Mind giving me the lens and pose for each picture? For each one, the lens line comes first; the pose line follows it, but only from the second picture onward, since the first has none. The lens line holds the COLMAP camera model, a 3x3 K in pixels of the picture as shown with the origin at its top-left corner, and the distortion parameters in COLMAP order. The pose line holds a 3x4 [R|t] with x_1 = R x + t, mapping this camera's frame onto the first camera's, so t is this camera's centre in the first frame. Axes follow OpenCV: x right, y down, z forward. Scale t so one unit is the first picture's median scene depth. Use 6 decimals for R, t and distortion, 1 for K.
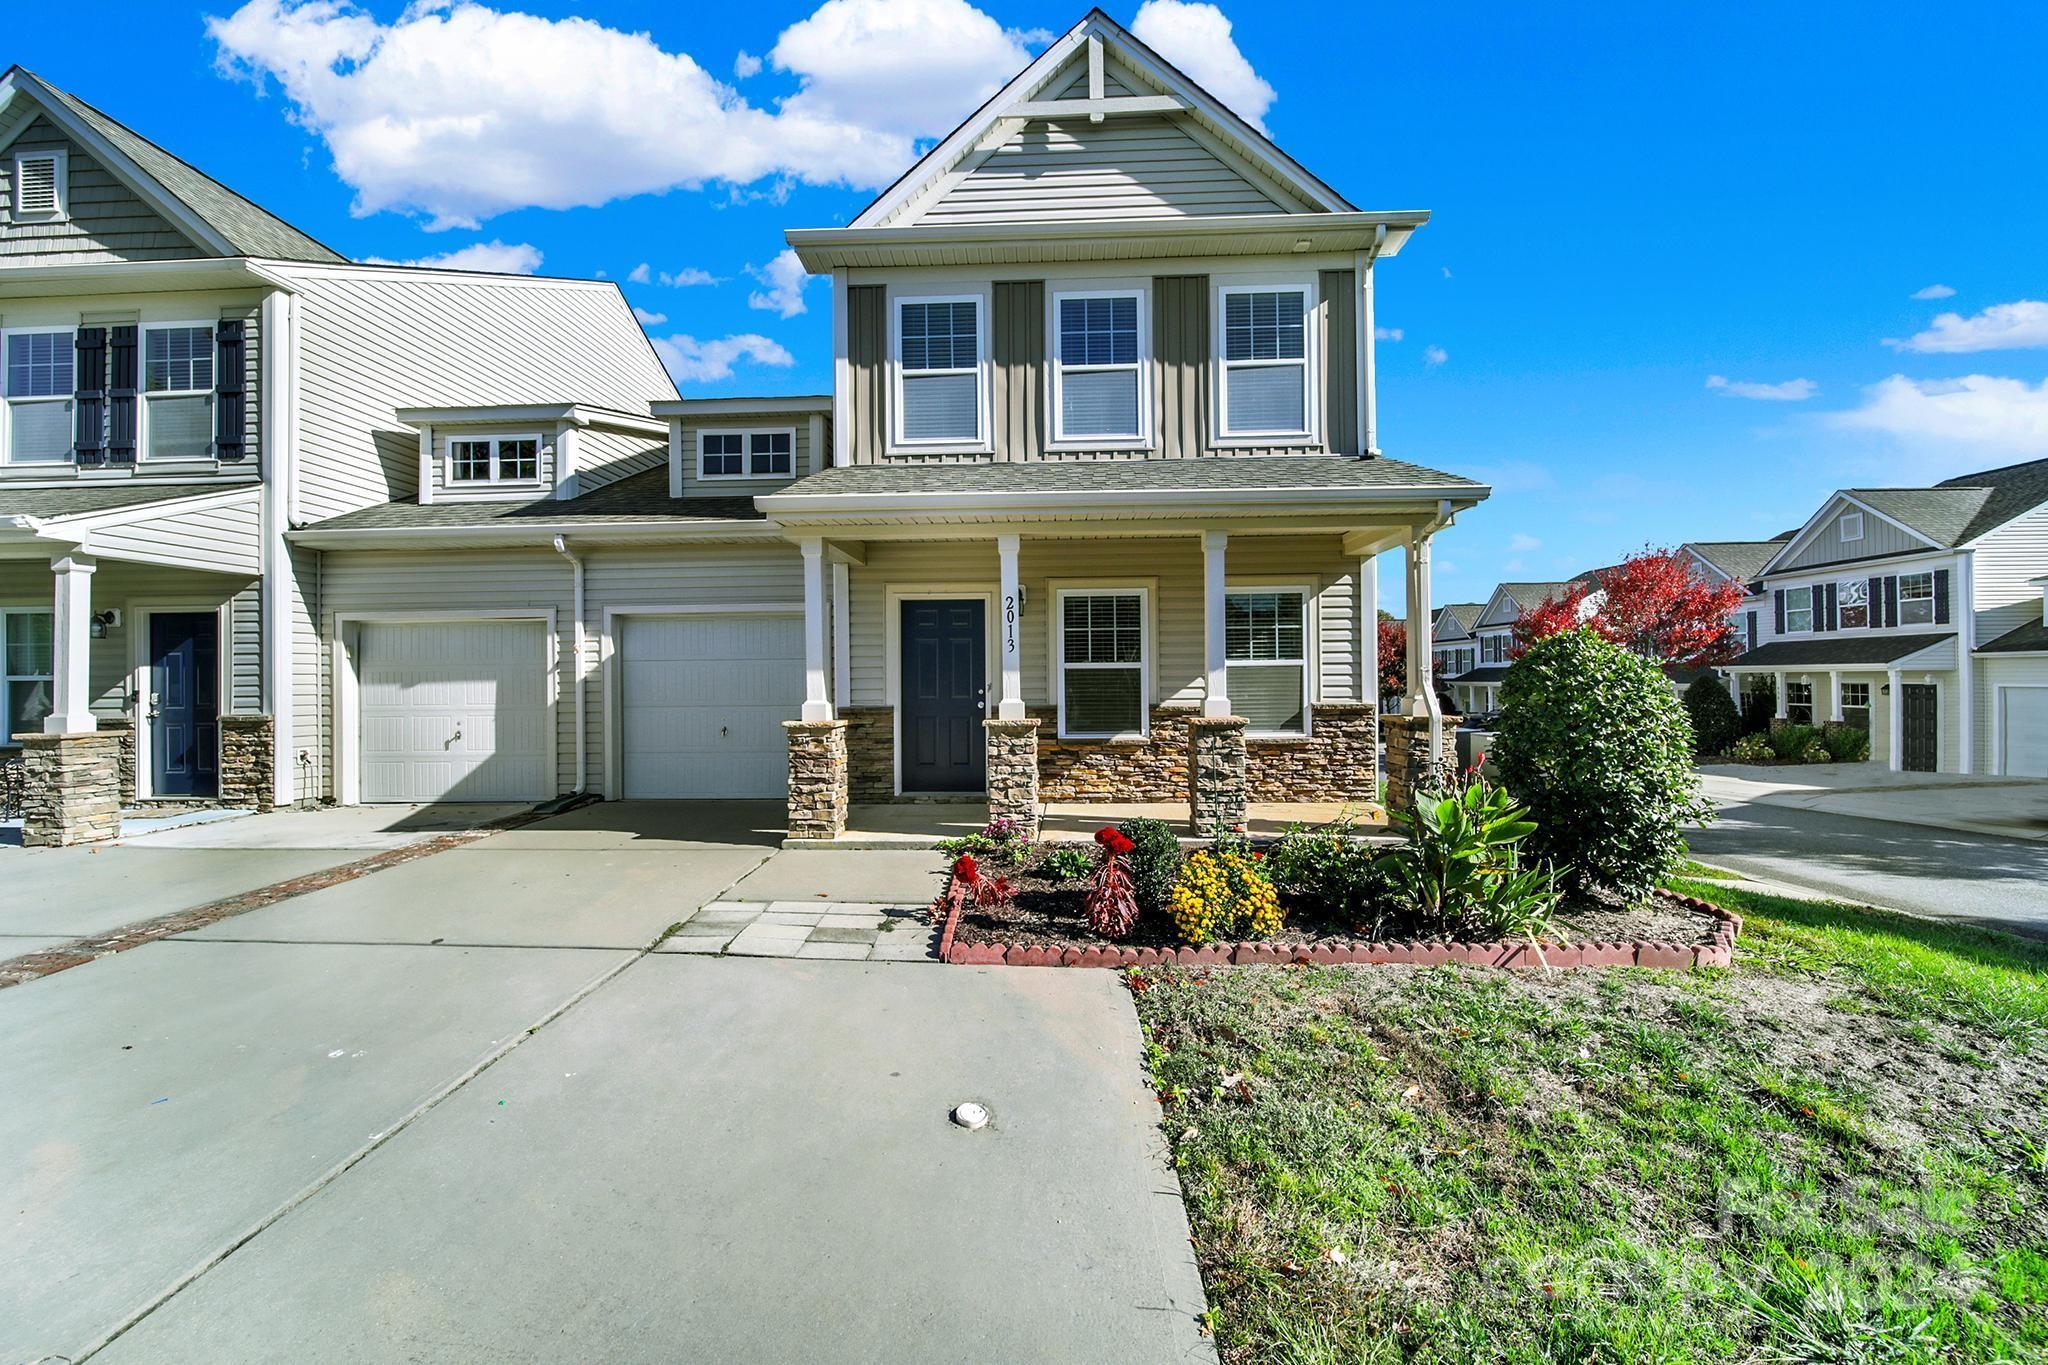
lens RADIAL K [[743.5, 0, 1023.4], [0, 743.5, 676.0], [0, 0, 1]] dist [0.000029, -0.000253]
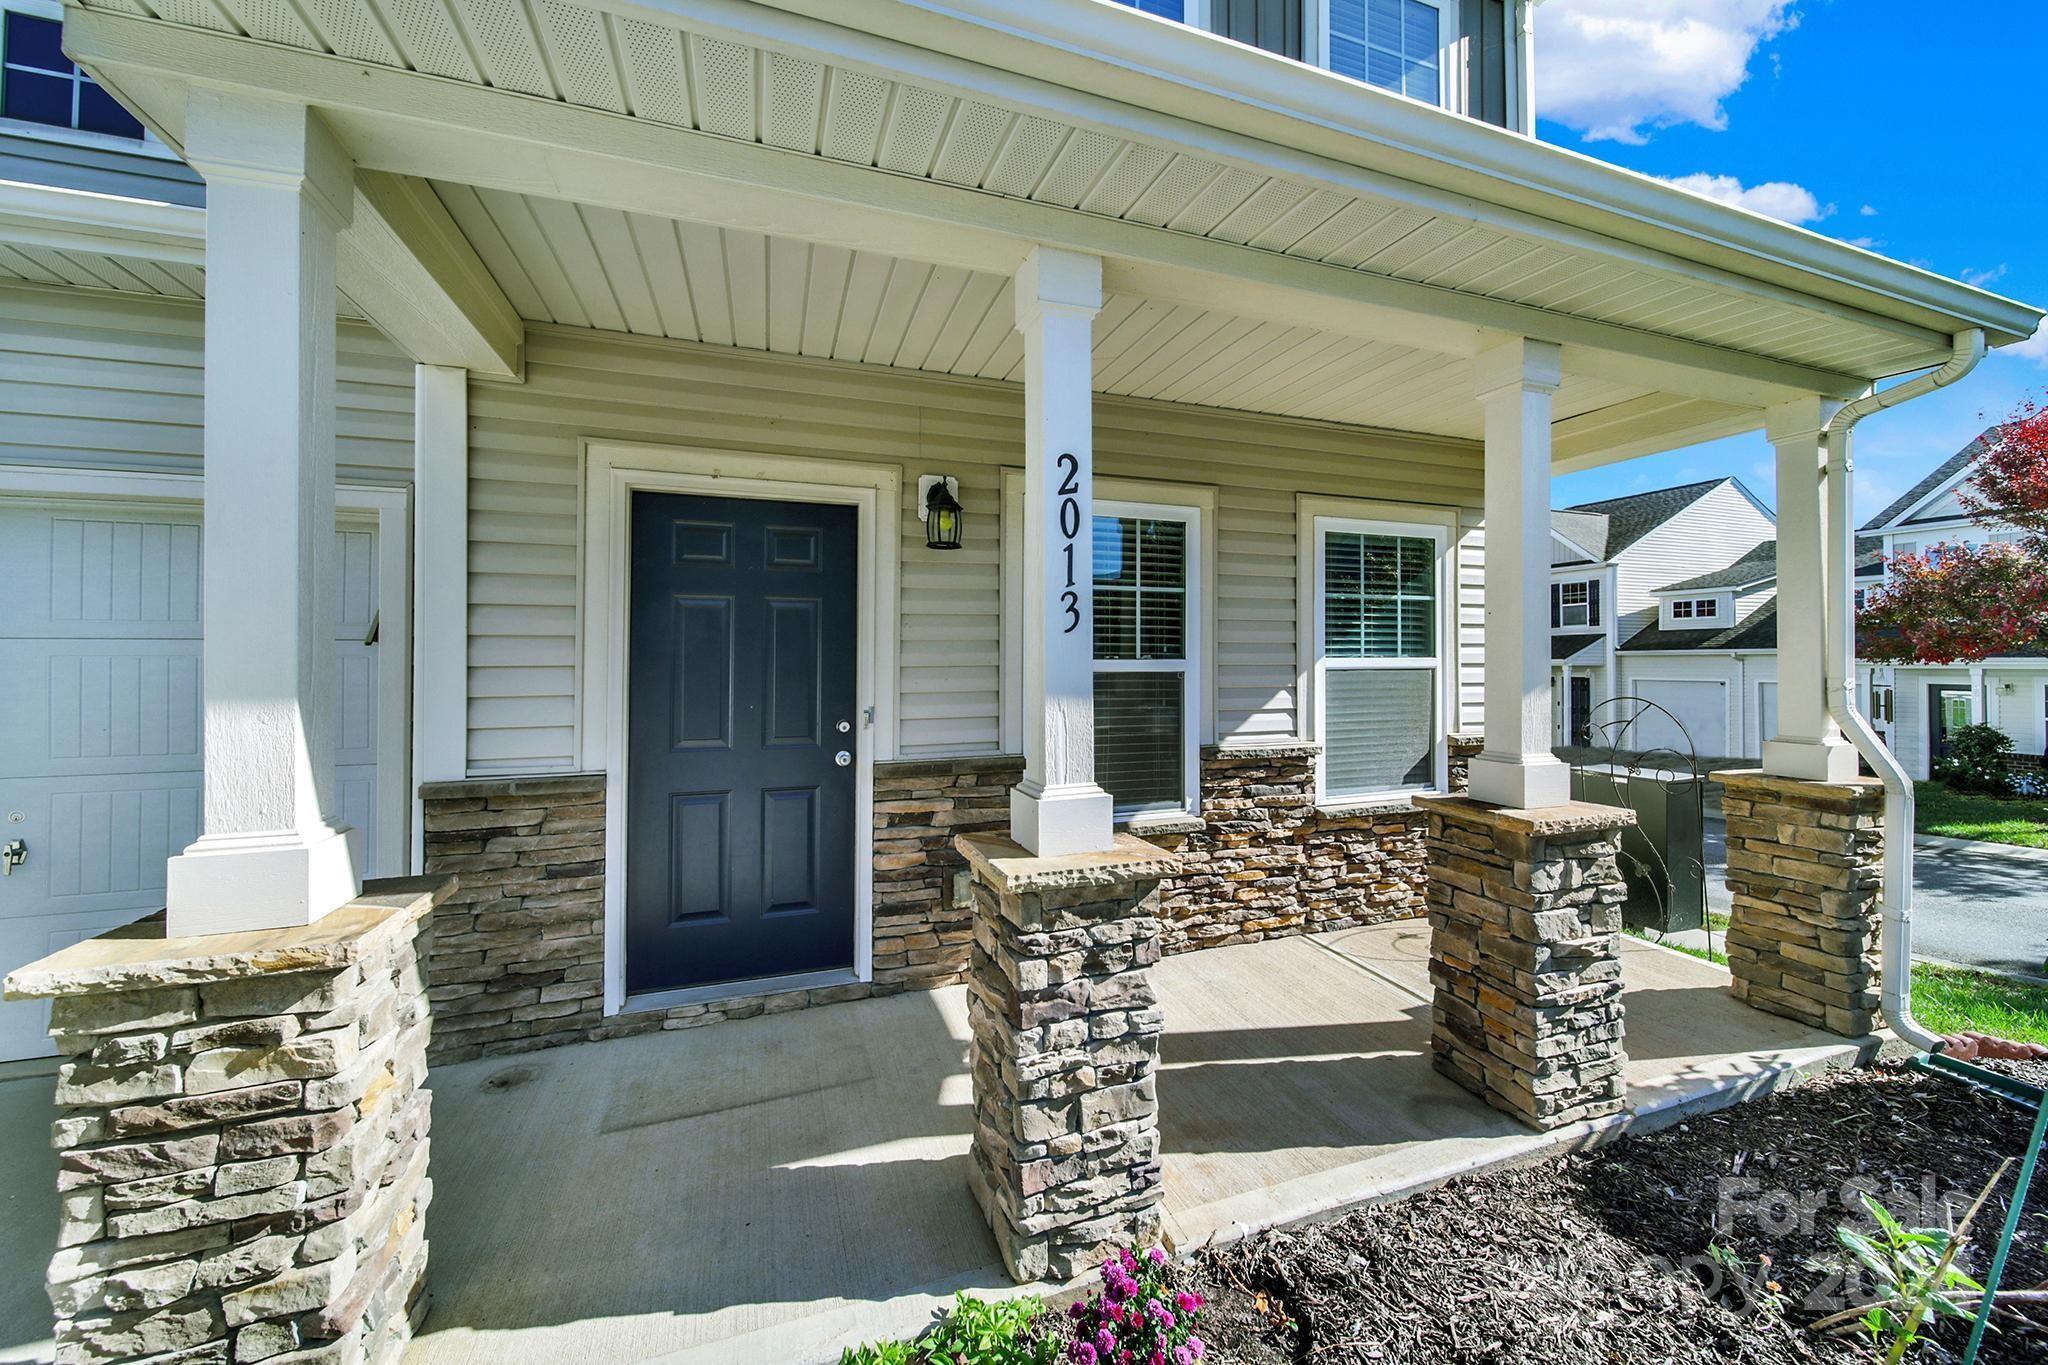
lens RADIAL K [[743.5, 0, 1009.0], [0, 743.5, 654.8], [0, 0, 1]] dist [0.000029, -0.000253]
pose [[0.929488, 0.010309, 0.368709, -0.127543], [-0.007506, 0.999931, -0.009036, -0.016660], [-0.368777, 0.005631, 0.929501, 0.595044]]
